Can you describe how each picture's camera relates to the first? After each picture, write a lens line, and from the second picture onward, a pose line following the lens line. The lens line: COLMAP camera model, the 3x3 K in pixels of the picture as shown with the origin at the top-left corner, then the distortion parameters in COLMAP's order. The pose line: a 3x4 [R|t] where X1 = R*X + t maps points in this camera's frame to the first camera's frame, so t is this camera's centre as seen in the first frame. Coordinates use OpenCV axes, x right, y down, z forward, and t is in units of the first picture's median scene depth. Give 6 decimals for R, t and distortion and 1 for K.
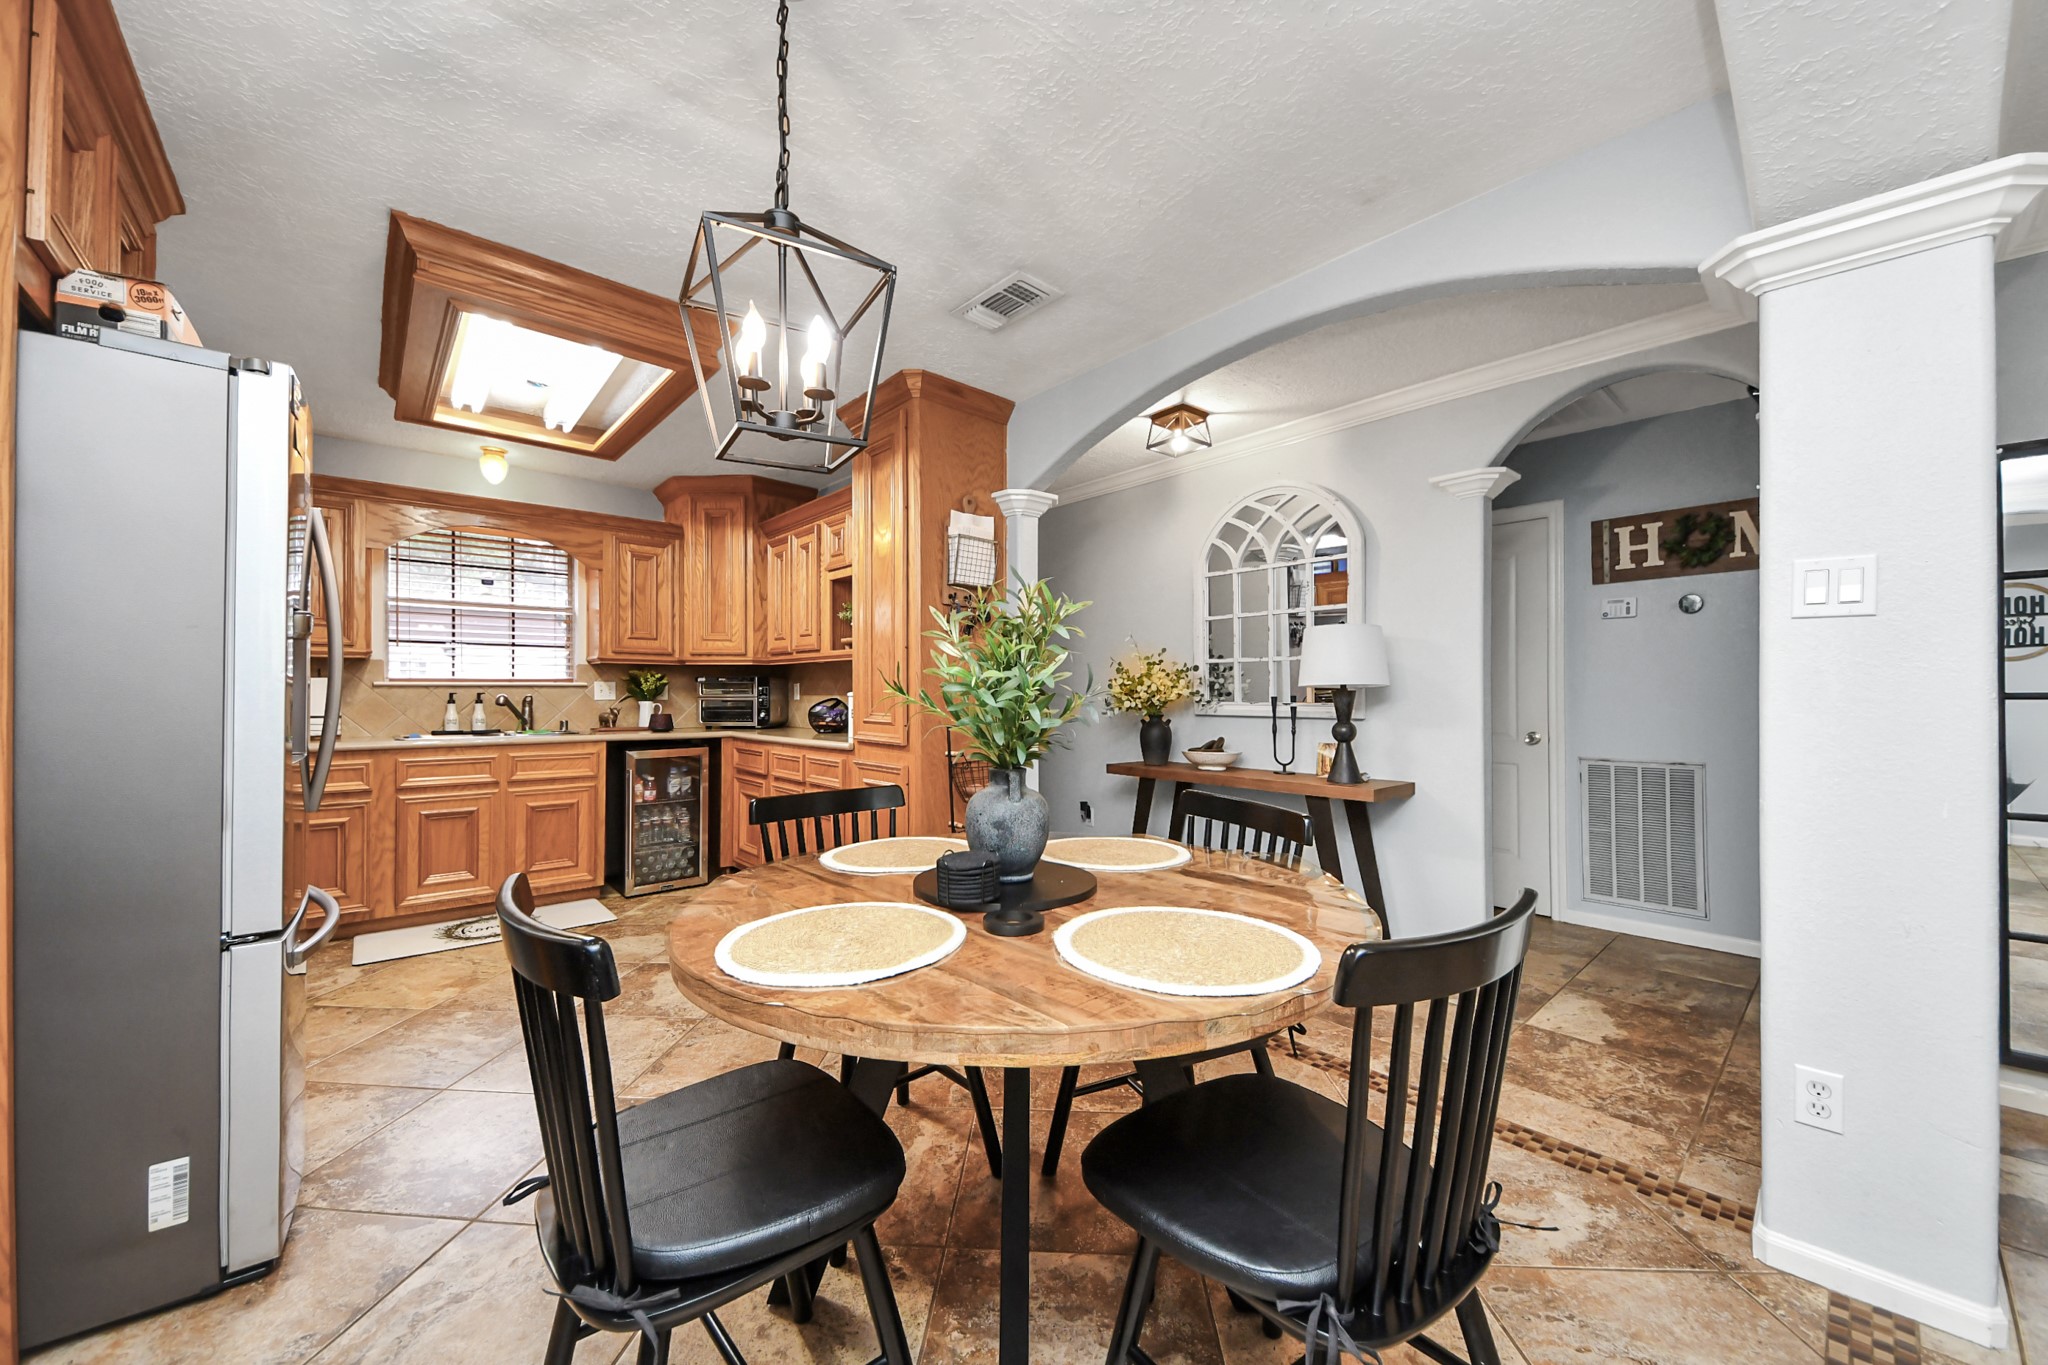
lens RADIAL K [[745.2, 0, 1024.7], [0, 745.2, 690.5], [0, 0, 1]] dist [0.042413, -0.024558]
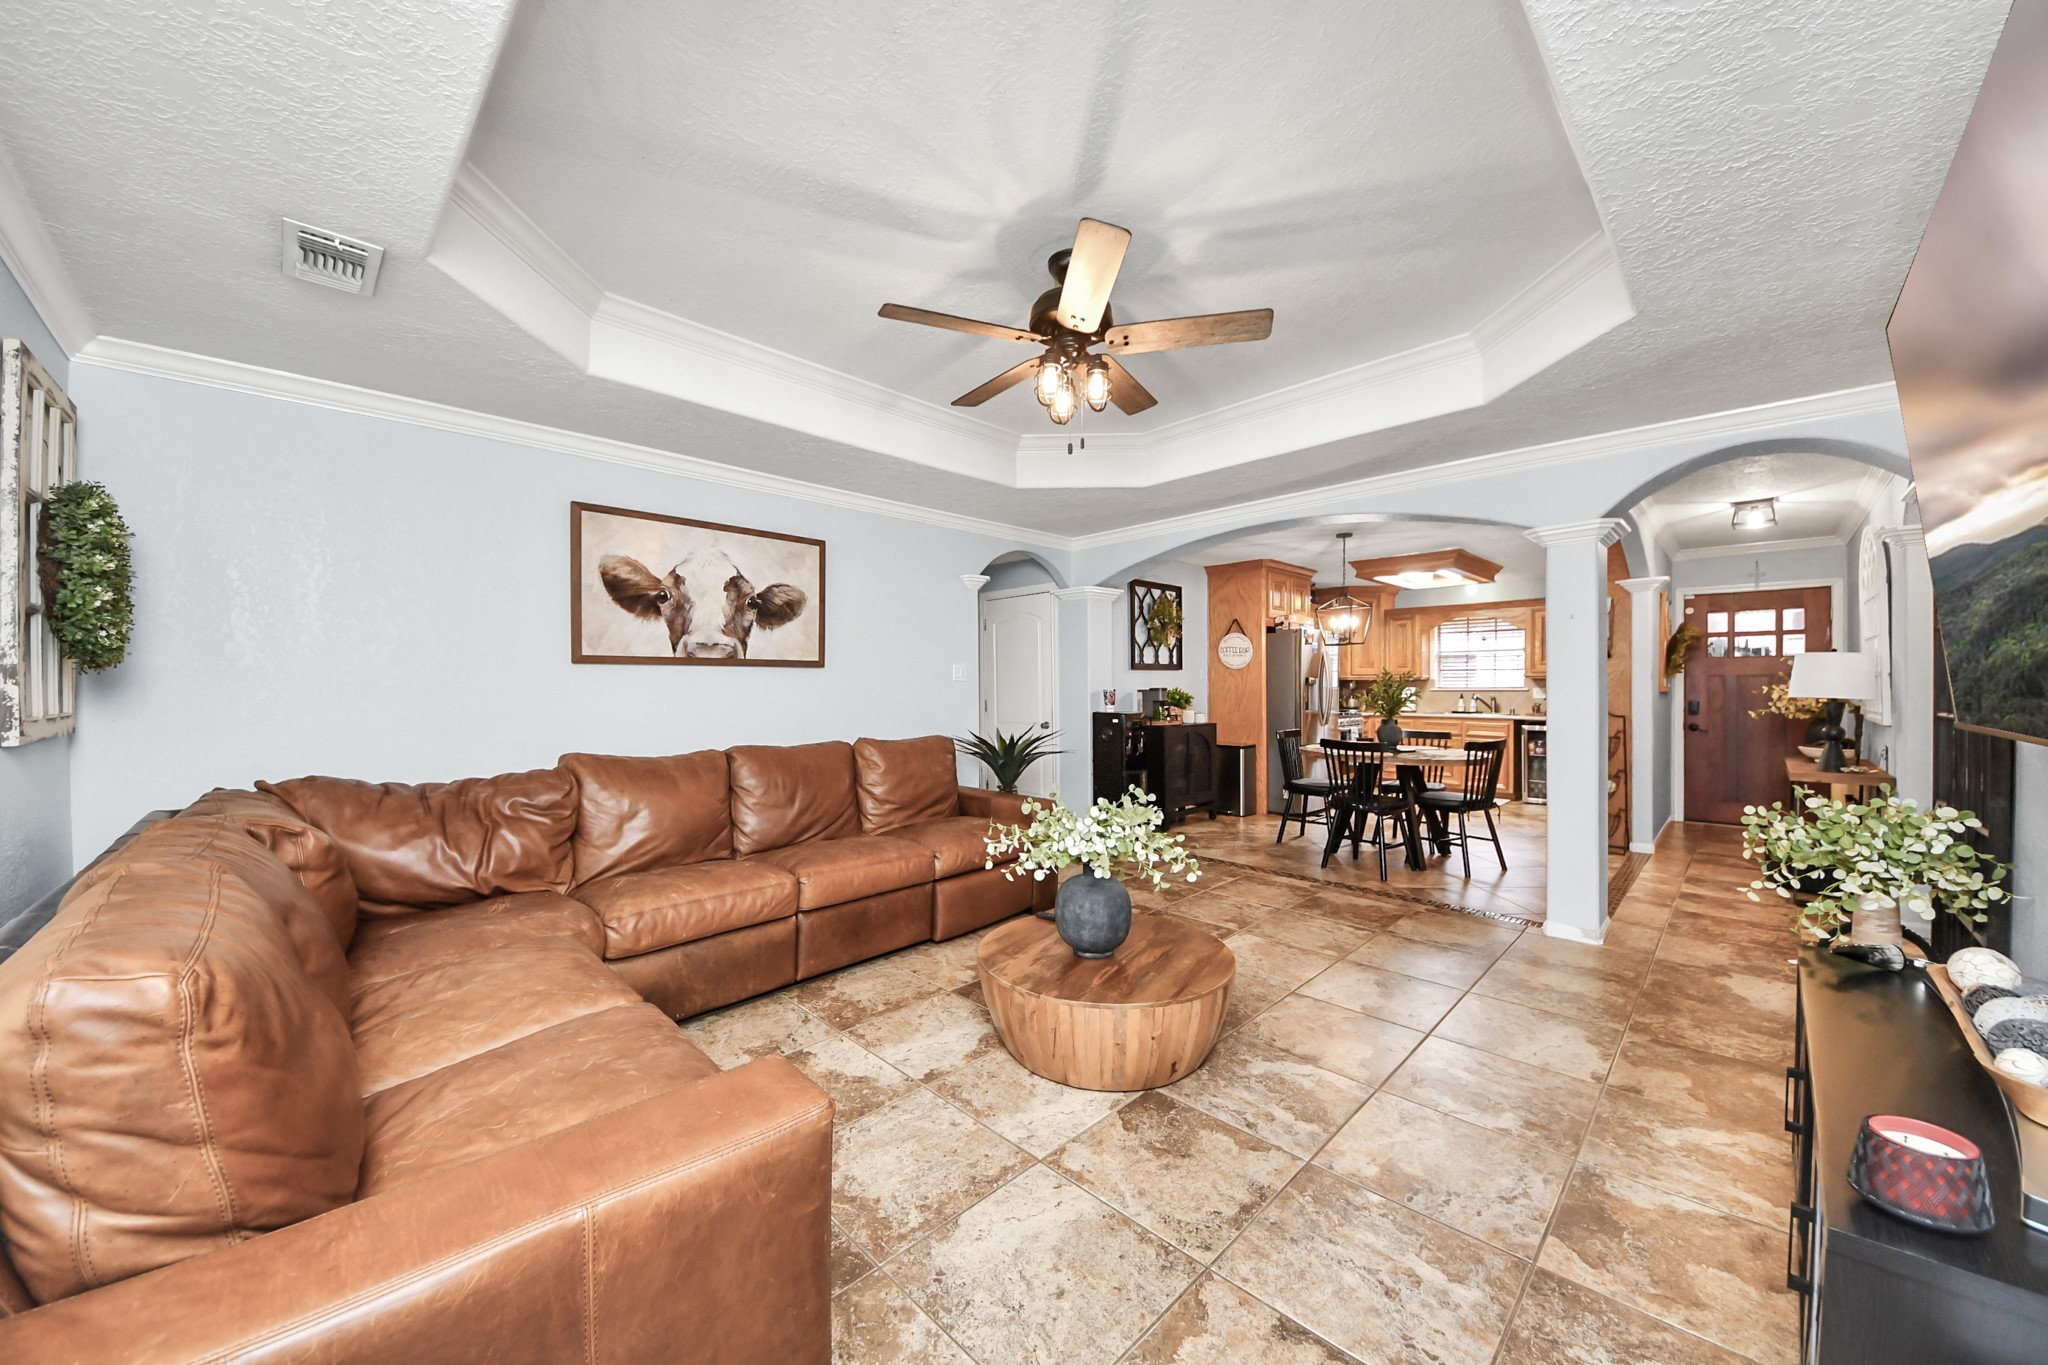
lens RADIAL K [[731.9, 0, 1020.8], [0, 731.9, 685.5], [0, 0, 1]] dist [0.040161, -0.026409]
pose [[0.061165, 0.002601, -0.998124, 1.267749], [0.003654, 0.999989, 0.002830, -0.029776], [0.998121, -0.003820, 0.061155, -0.380863]]
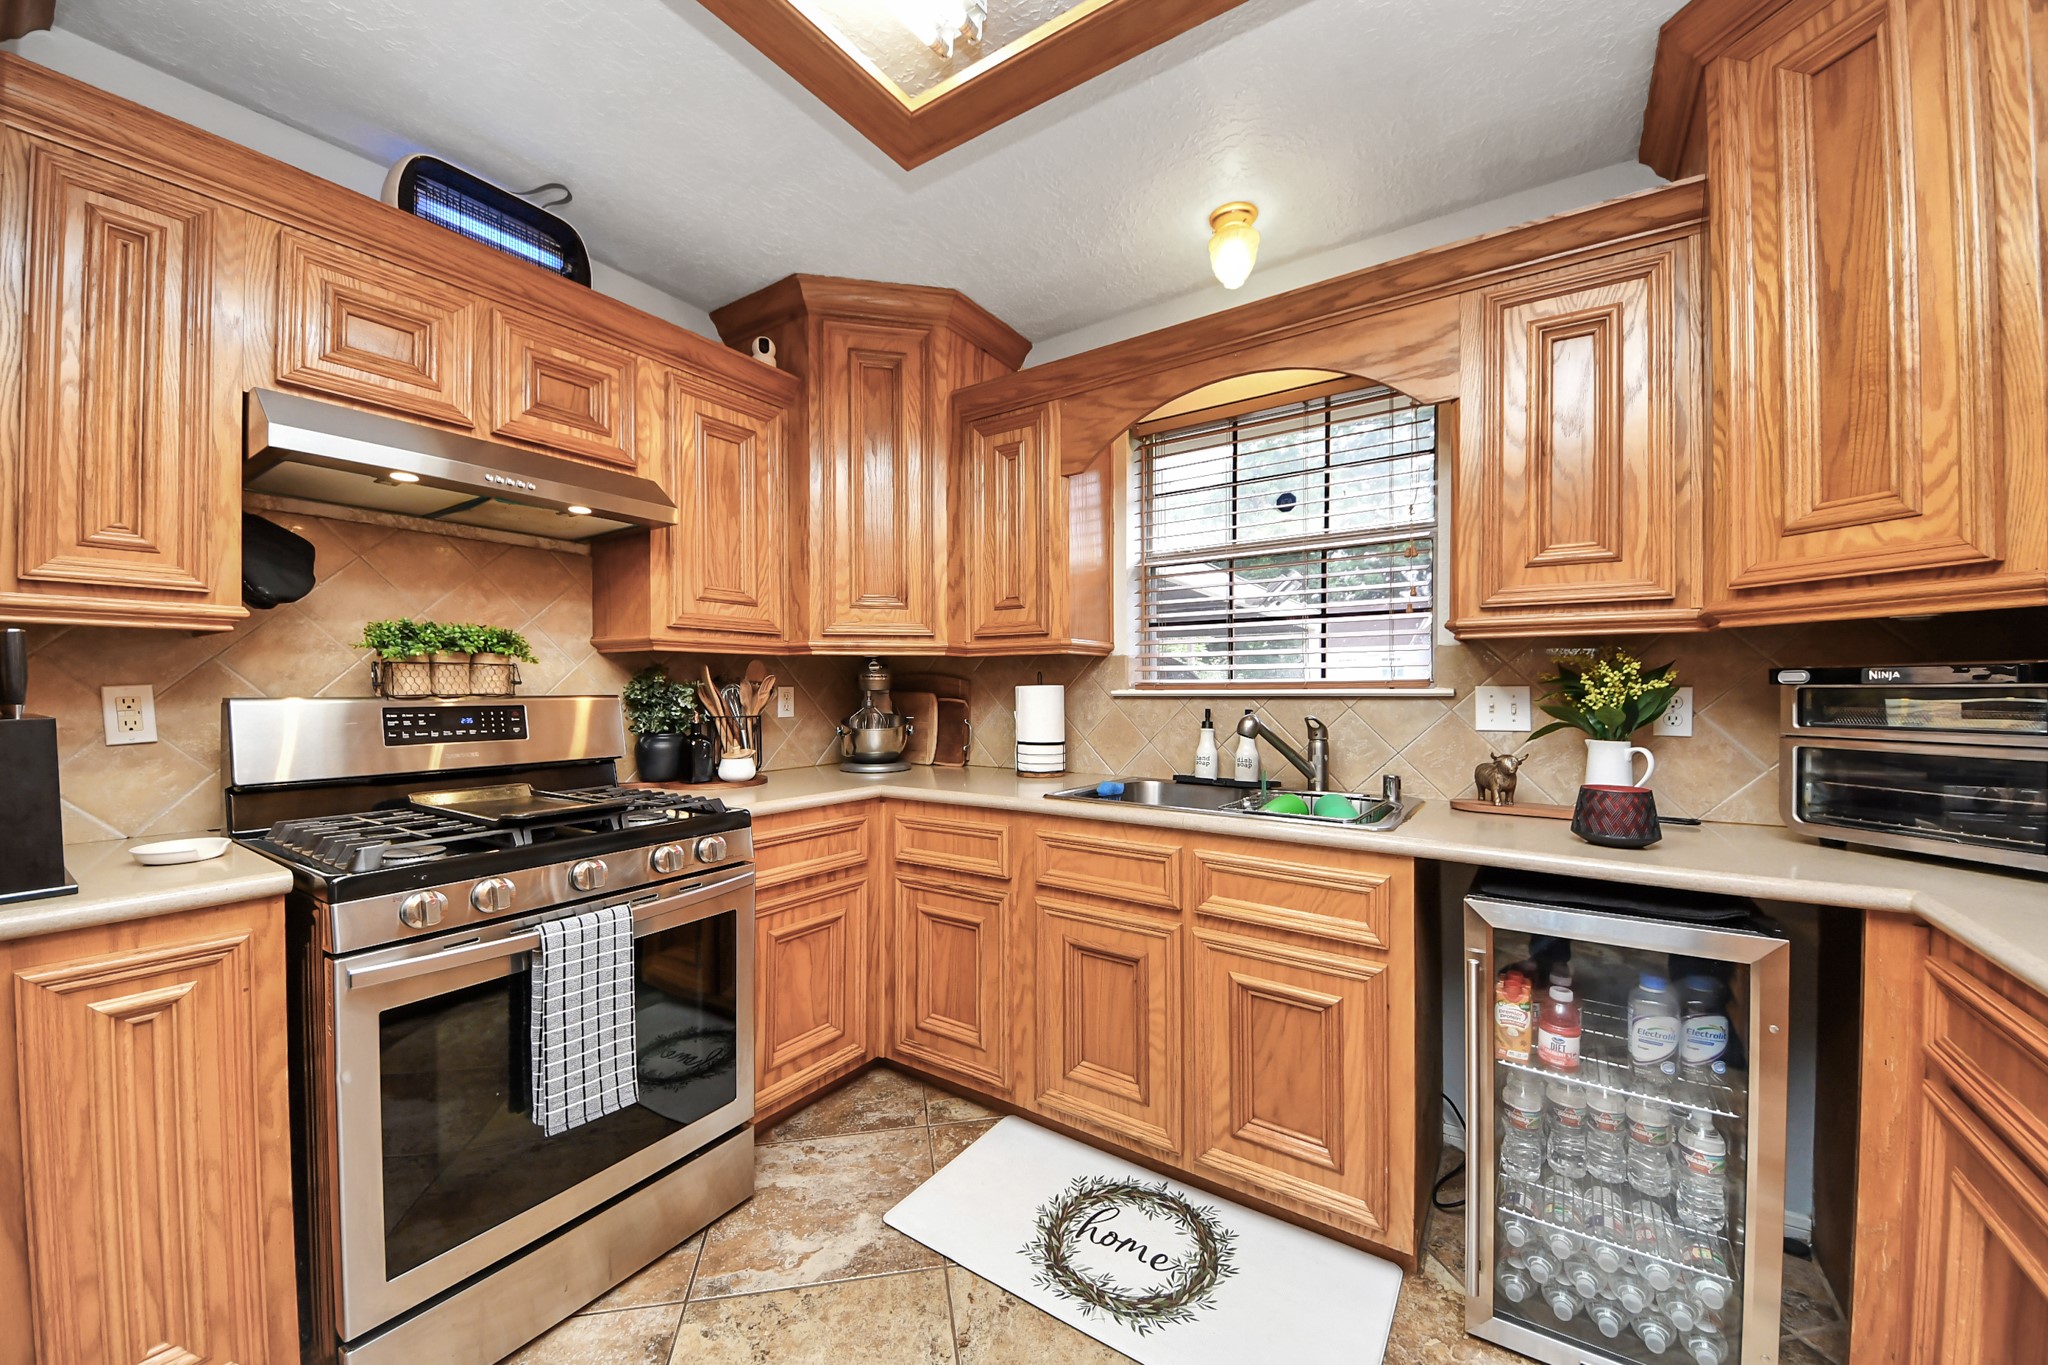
lens RADIAL K [[745.2, 0, 1024.7], [0, 745.2, 690.5], [0, 0, 1]] dist [0.042413, -0.024558]
pose [[0.251761, 0.002538, -0.967786, -0.253916], [0.003770, 0.999986, 0.003603, -0.012991], [0.967782, -0.004555, 0.251748, 0.725672]]
